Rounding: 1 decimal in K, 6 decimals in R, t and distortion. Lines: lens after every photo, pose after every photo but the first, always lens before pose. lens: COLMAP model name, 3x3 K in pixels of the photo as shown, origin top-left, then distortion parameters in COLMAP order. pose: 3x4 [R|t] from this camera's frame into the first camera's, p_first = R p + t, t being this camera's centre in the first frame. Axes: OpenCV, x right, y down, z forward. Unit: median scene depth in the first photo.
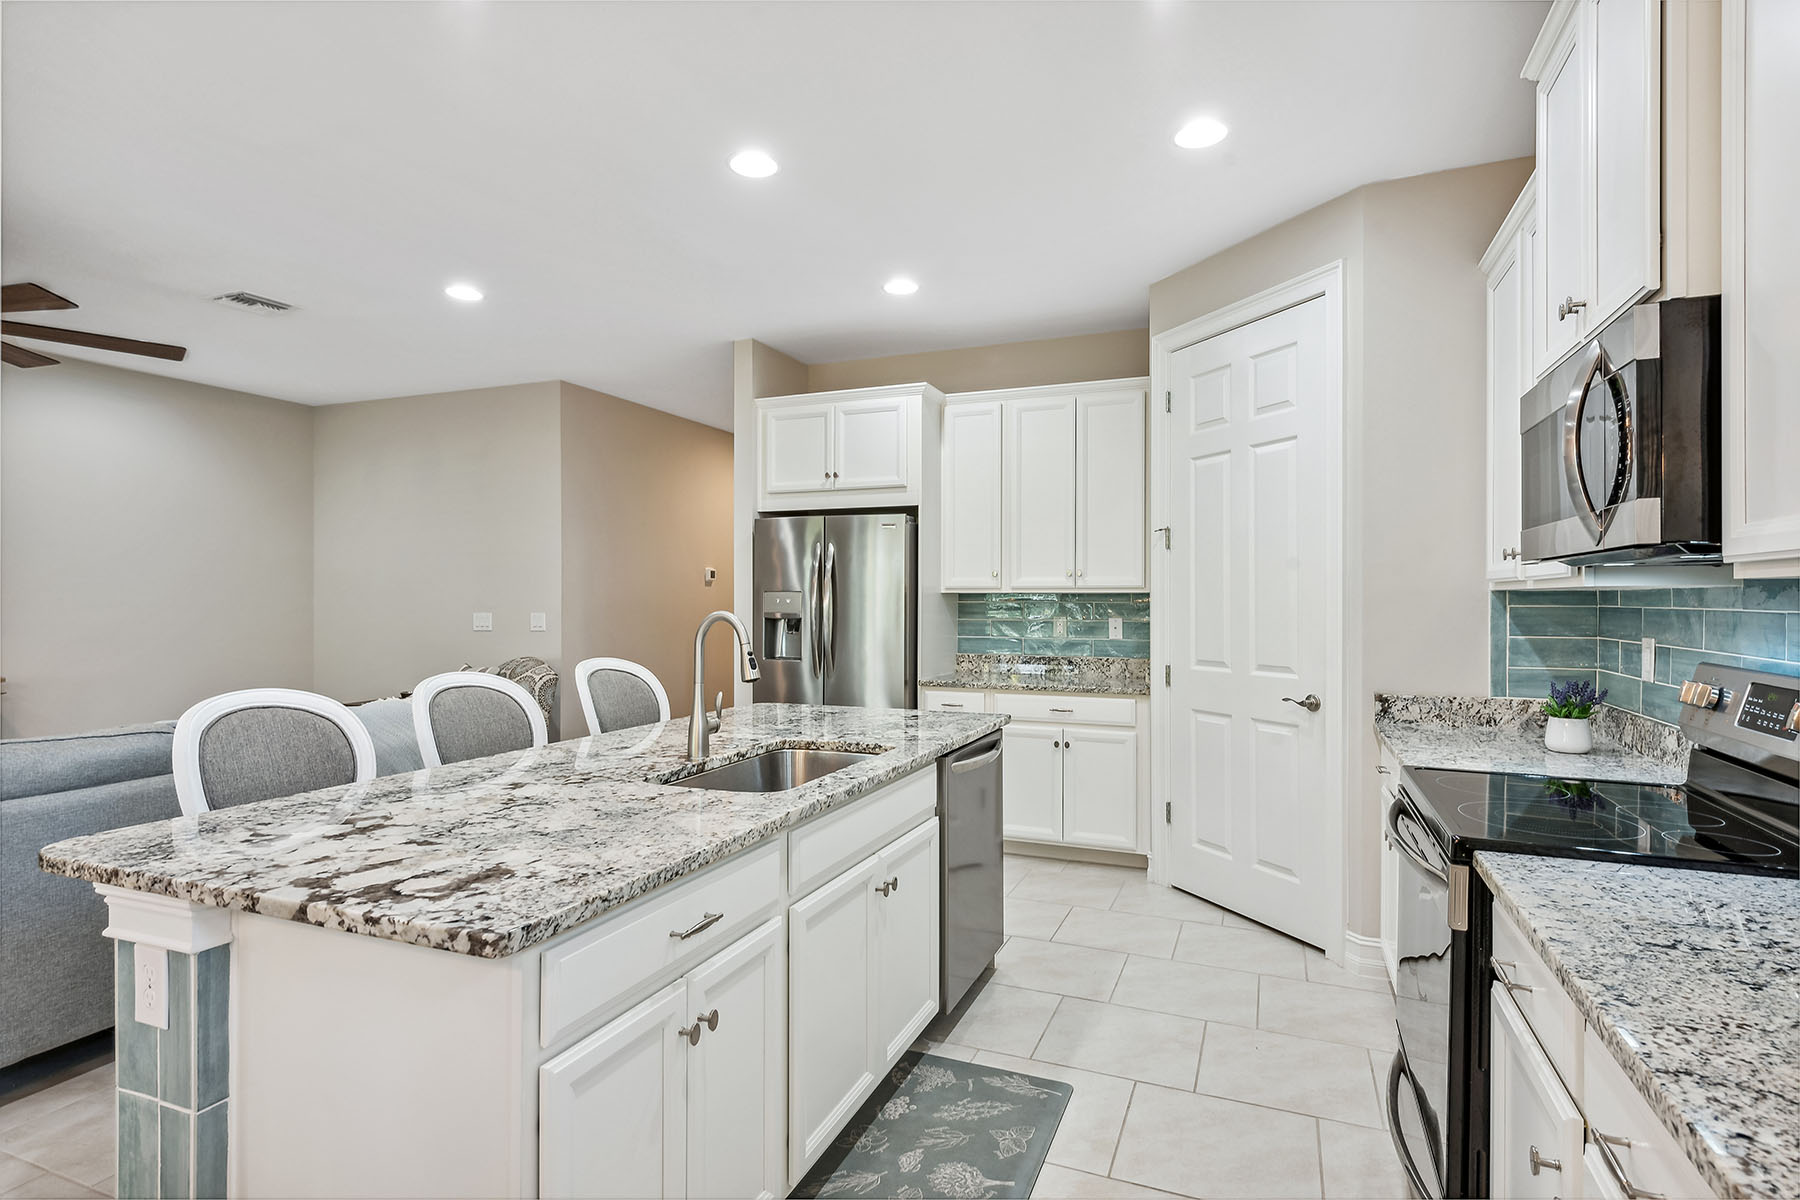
lens RADIAL K [[909.8, 0, 900.3], [0, 909.8, 600.2], [0, 0, 1]] dist [0.006201, 0.000345]
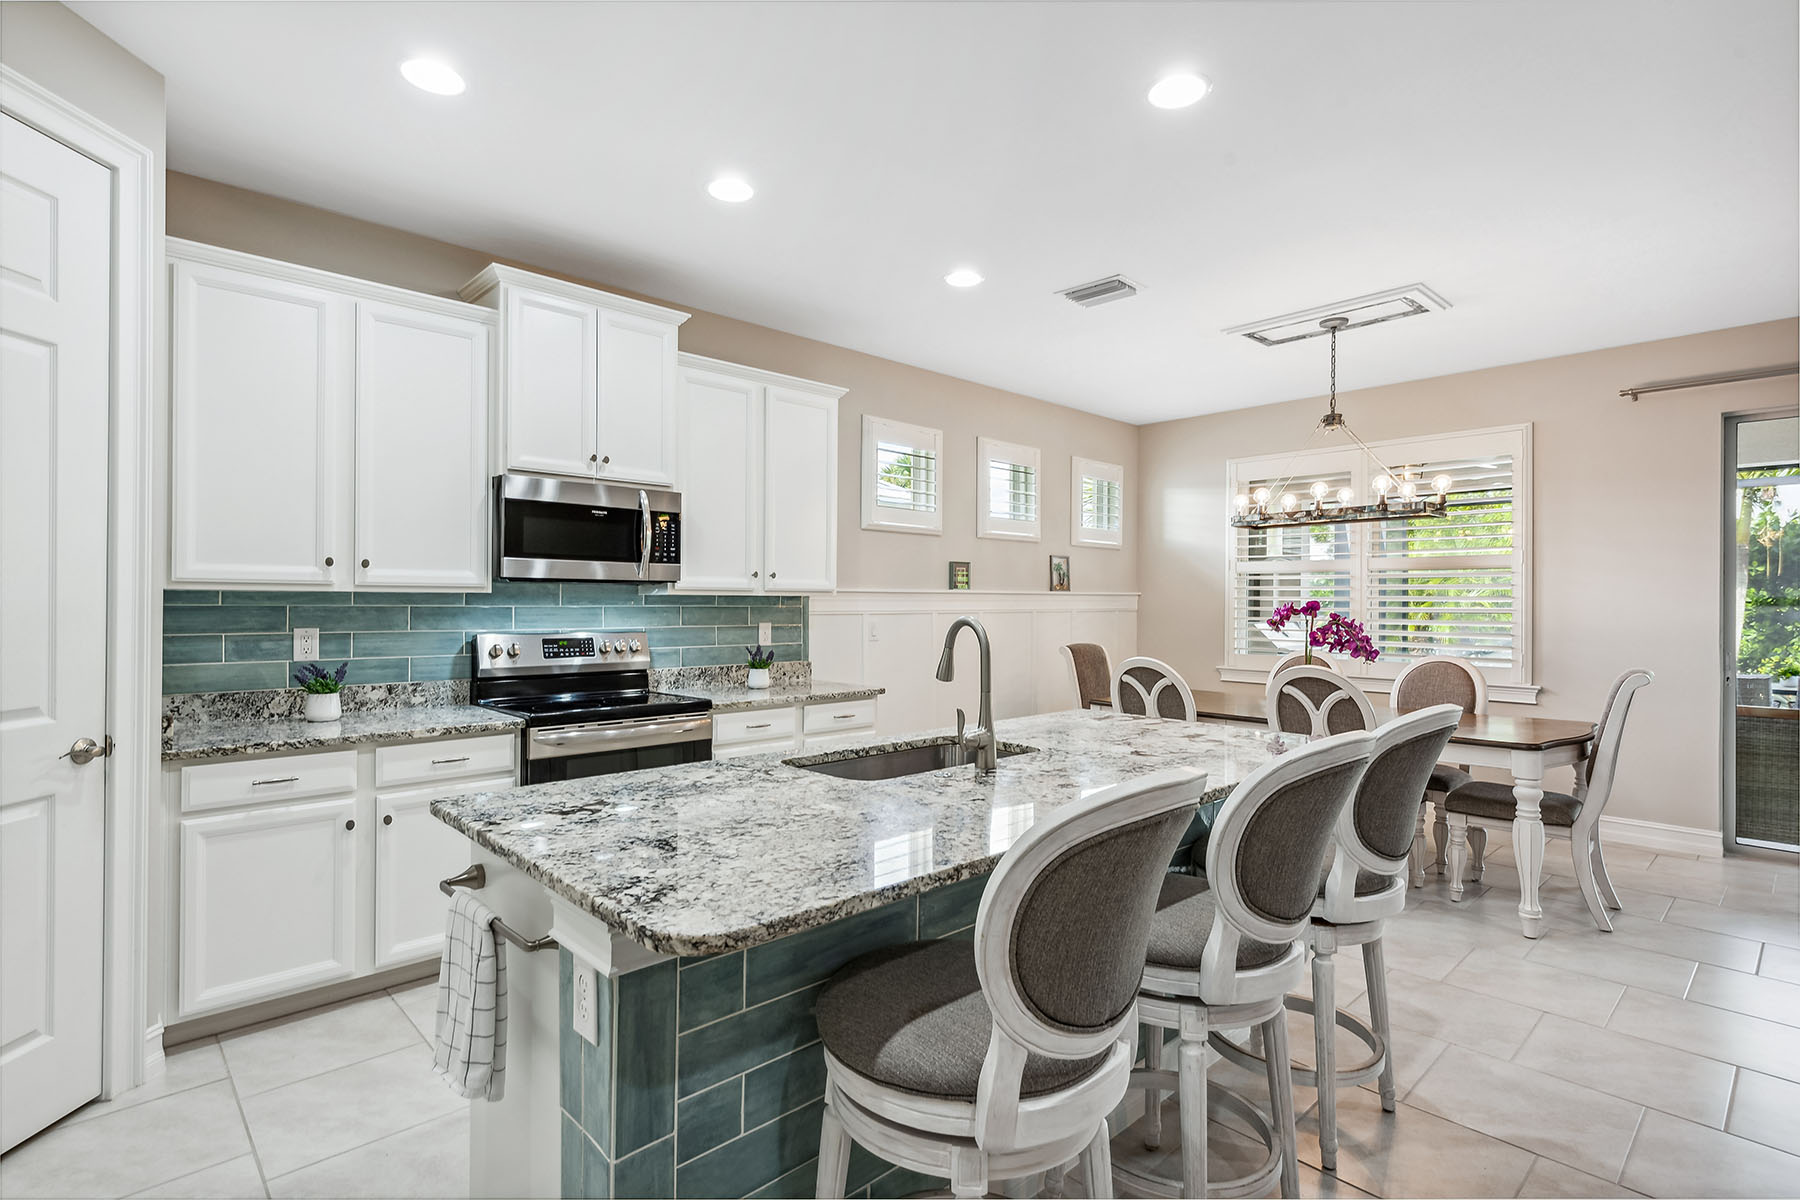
lens RADIAL K [[870.9, 0, 899.1], [0, 870.9, 598.9], [0, 0, 1]] dist [0.011230, -0.003236]
pose [[-0.915205, -0.003417, 0.402974, -0.259513], [-0.004613, 0.999987, -0.001996, -0.001675], [-0.402962, -0.003686, -0.915209, 0.954825]]
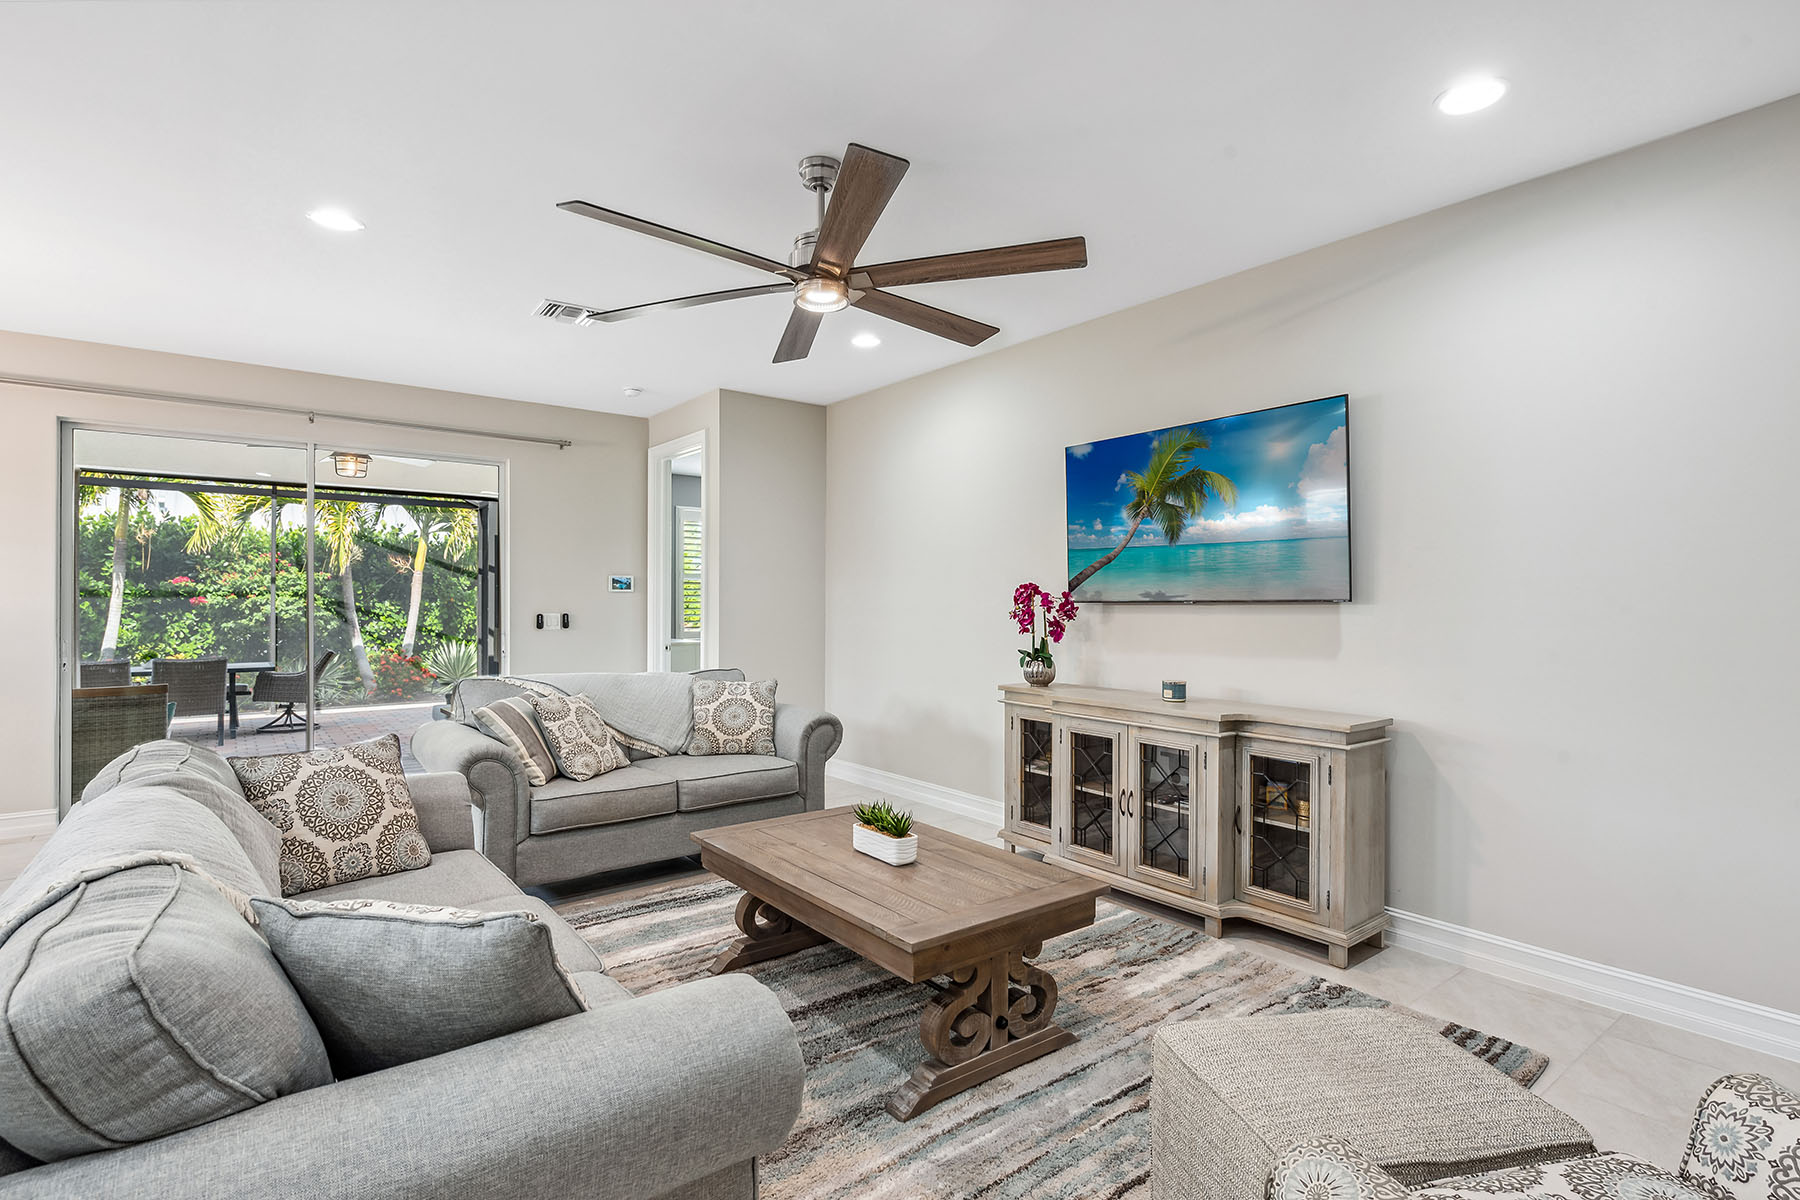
lens RADIAL K [[870.9, 0, 896.6], [0, 870.9, 602.8], [0, 0, 1]] dist [0.011230, -0.003236]
pose [[-0.486208, 0.000018, -0.873843, -0.275981], [-0.005101, 0.999983, 0.002859, -0.001439], [0.873828, 0.005847, -0.486200, 1.071813]]
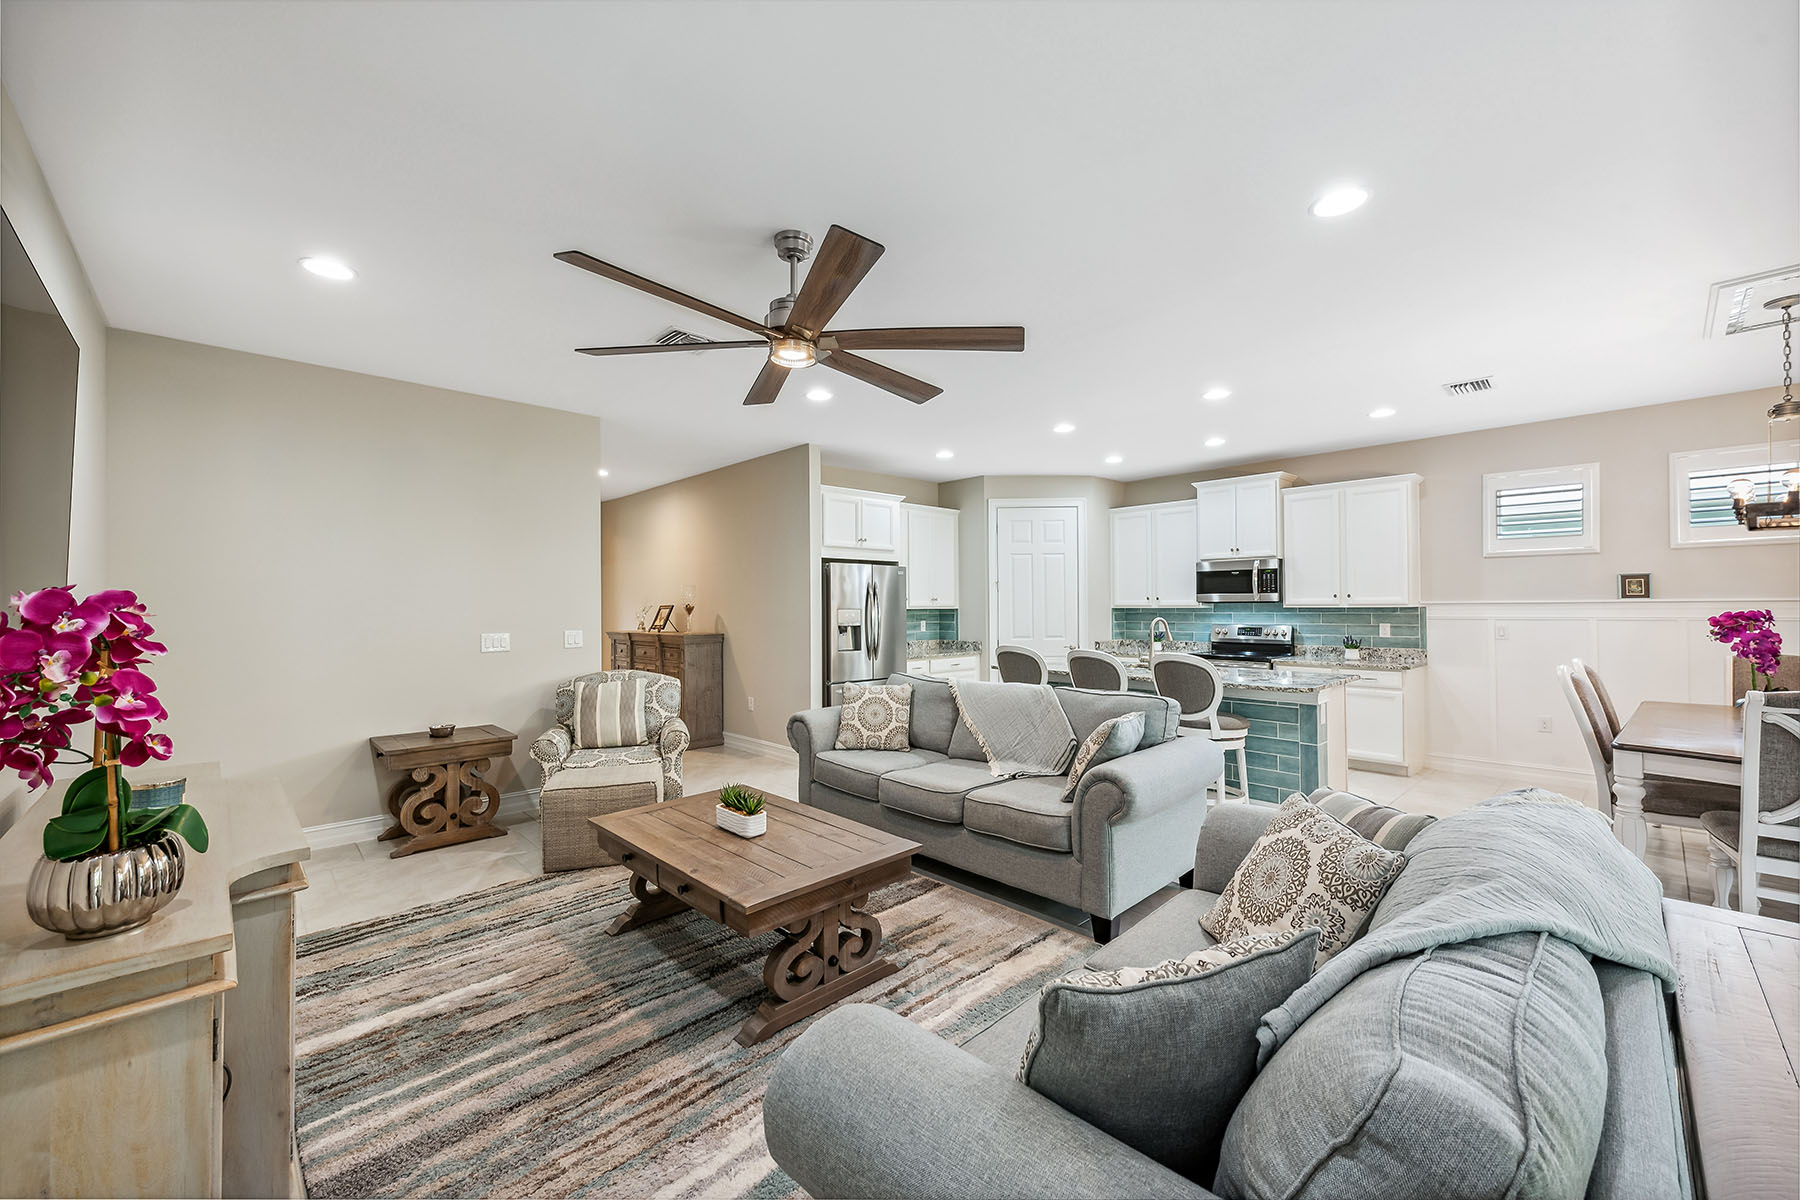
lens RADIAL K [[713.4, 0, 897.4], [0, 713.4, 600.4], [0, 0, 1]] dist [0.007668, 0.000026]
pose [[0.413140, 0.006121, 0.910647, -1.289670], [0.006942, 0.999927, -0.009870, -0.011818], [-0.910641, 0.010399, 0.413067, 0.403675]]
